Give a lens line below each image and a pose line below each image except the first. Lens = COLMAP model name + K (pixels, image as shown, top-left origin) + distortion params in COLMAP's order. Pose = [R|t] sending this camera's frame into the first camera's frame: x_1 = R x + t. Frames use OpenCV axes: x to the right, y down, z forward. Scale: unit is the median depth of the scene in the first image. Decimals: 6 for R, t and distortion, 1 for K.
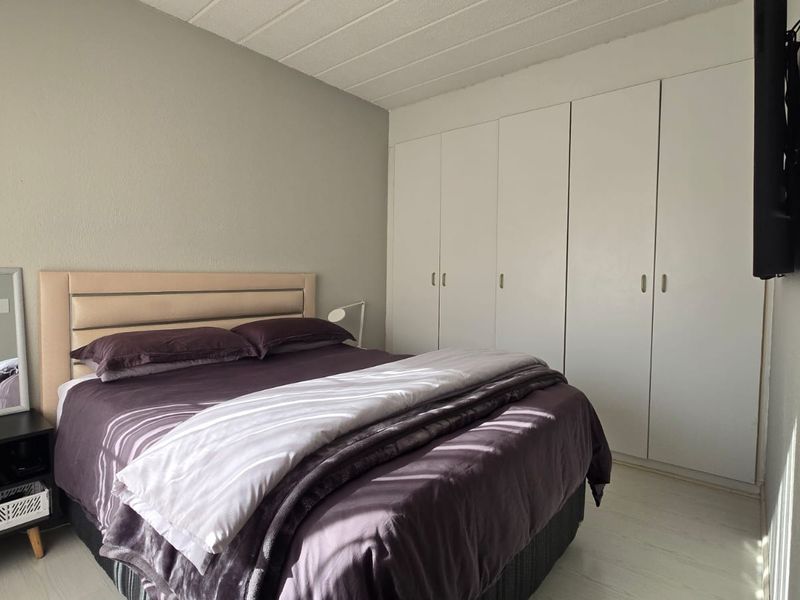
lens RADIAL K [[427.0, 0, 398.3], [0, 427.0, 296.6], [0, 0, 1]] dist [0.001938, 0.000059]
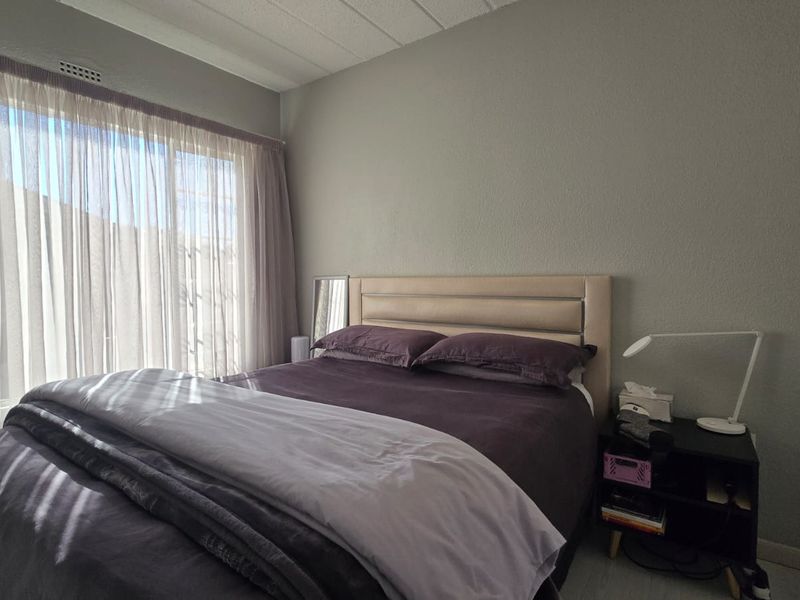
lens RADIAL K [[427.0, 0, 398.3], [0, 427.0, 296.6], [0, 0, 1]] dist [0.001938, 0.000059]
pose [[0.083240, 0.038410, -0.995789, 0.532216], [-0.037986, 0.998653, 0.035345, -0.040214], [0.995805, 0.034884, 0.084587, 0.798218]]
